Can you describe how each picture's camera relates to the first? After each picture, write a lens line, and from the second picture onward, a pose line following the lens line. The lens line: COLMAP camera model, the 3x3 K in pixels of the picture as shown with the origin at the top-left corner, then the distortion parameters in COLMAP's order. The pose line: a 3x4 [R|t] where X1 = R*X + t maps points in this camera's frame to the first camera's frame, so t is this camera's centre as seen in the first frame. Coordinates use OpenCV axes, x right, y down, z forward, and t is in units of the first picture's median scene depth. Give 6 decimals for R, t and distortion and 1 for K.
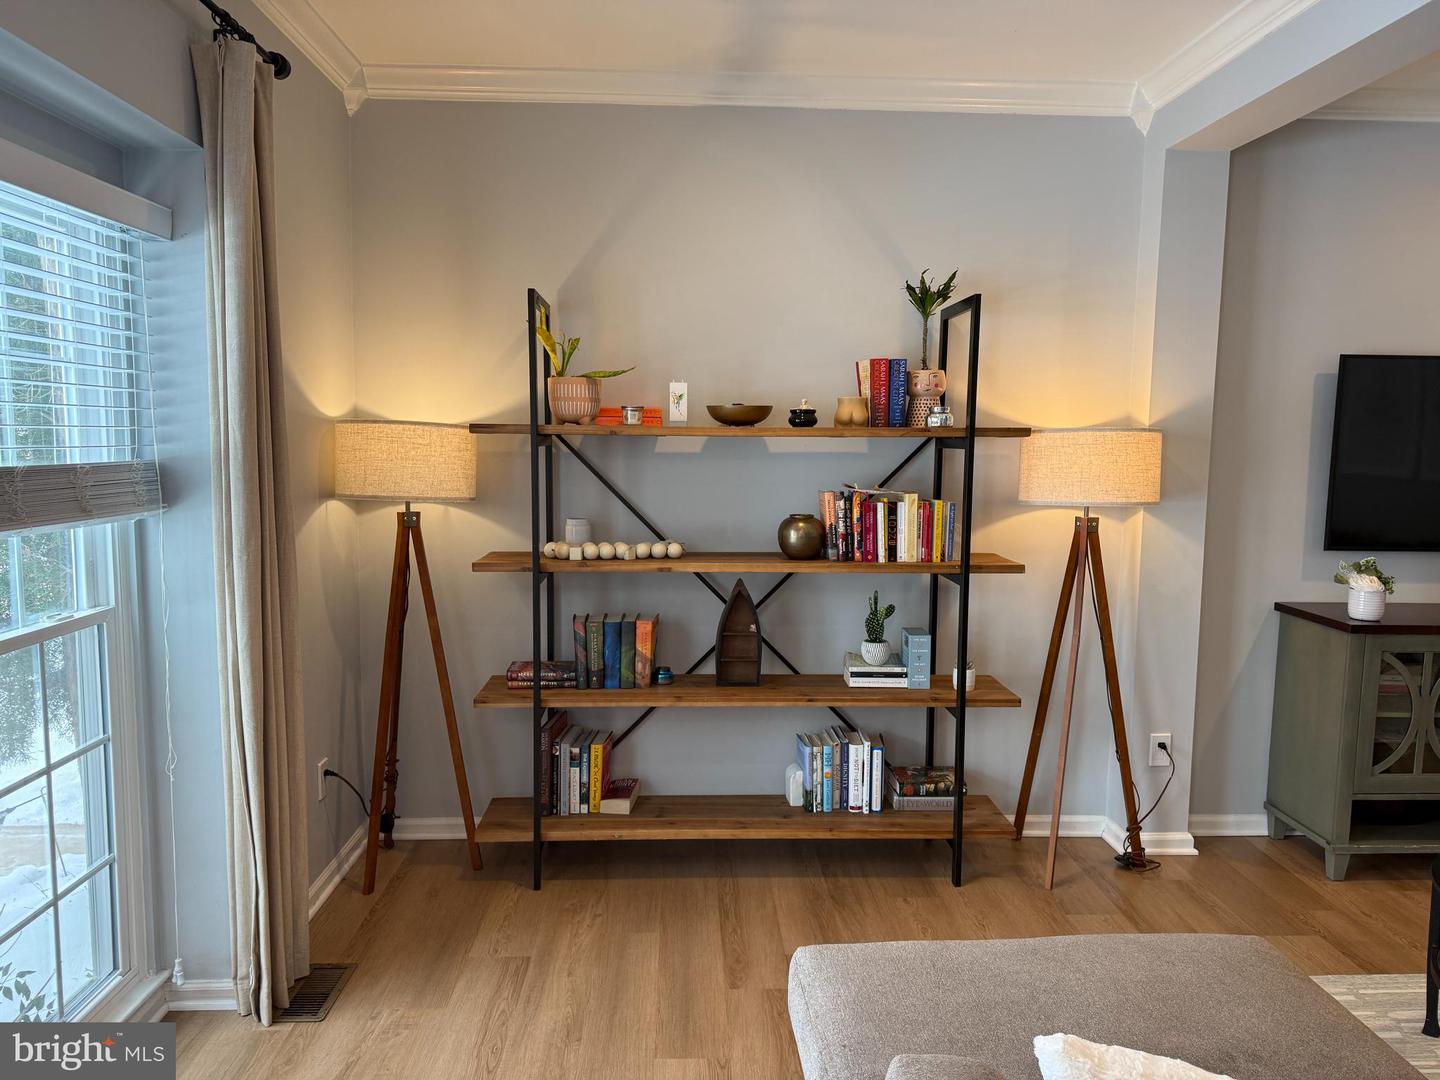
lens RADIAL K [[1001.8, 0, 720.0], [0, 1001.8, 540.0], [0, 0, 1]] dist [0.104712, -0.147101]
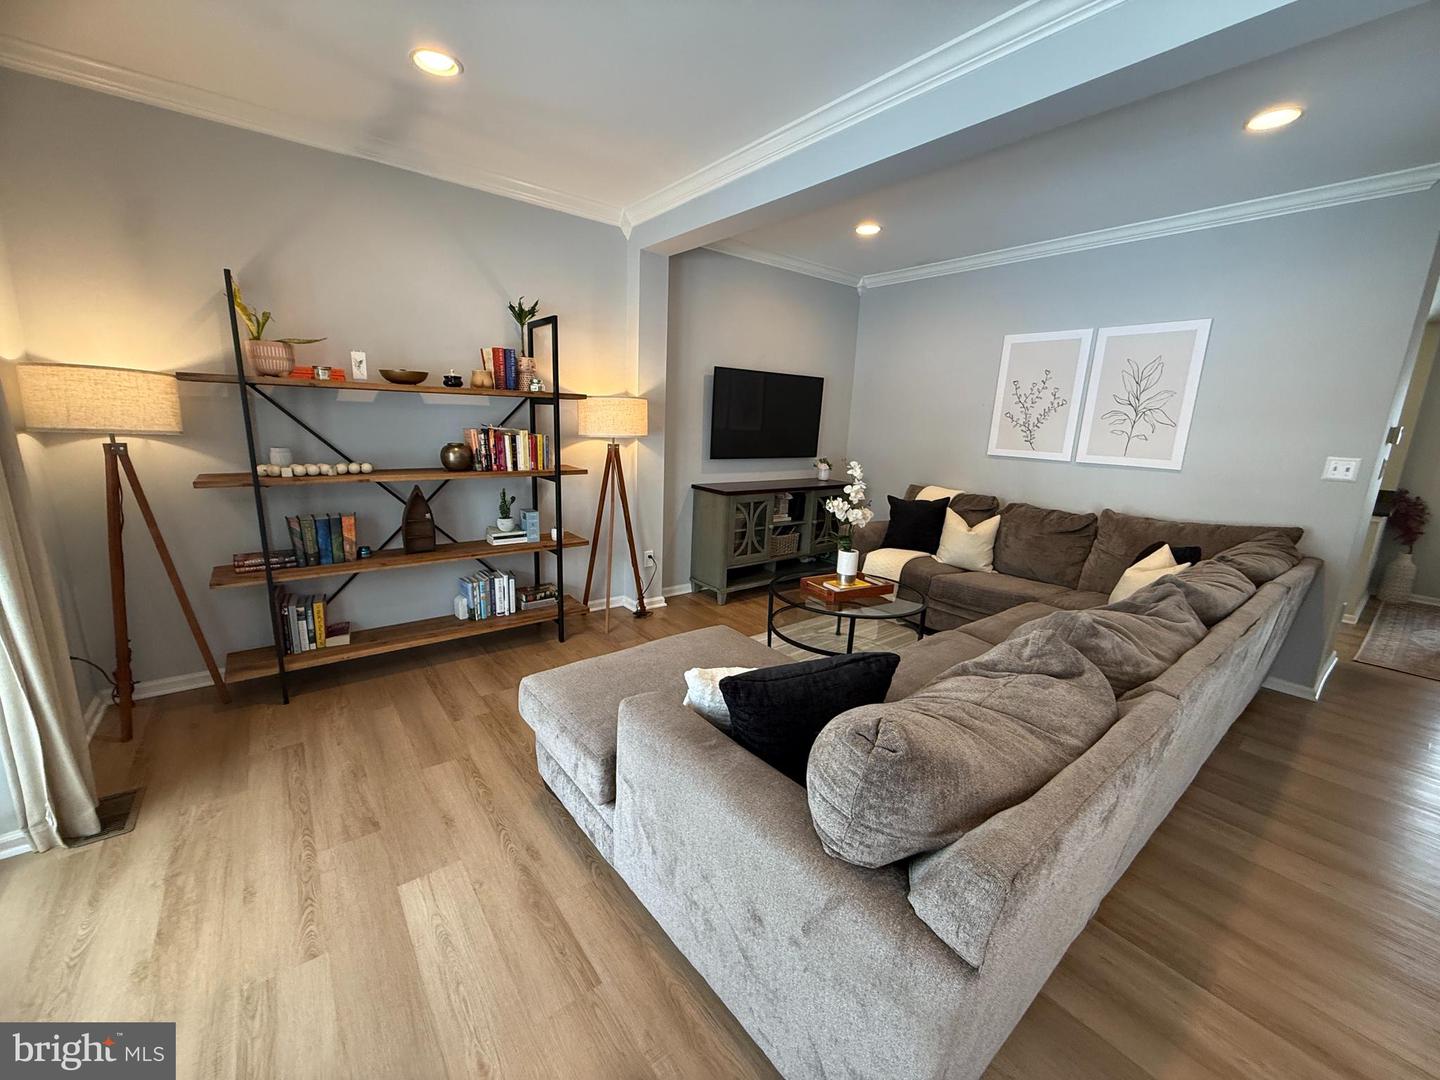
lens RADIAL K [[566.7, 0, 720.0], [0, 566.7, 540.0], [0, 0, 1]] dist [0.000603, 0.000203]
pose [[0.811527, -0.105615, 0.574690, -0.112335], [0.029553, 0.989689, 0.140151, 0.013307], [-0.583566, -0.096753, 0.806281, -0.000905]]
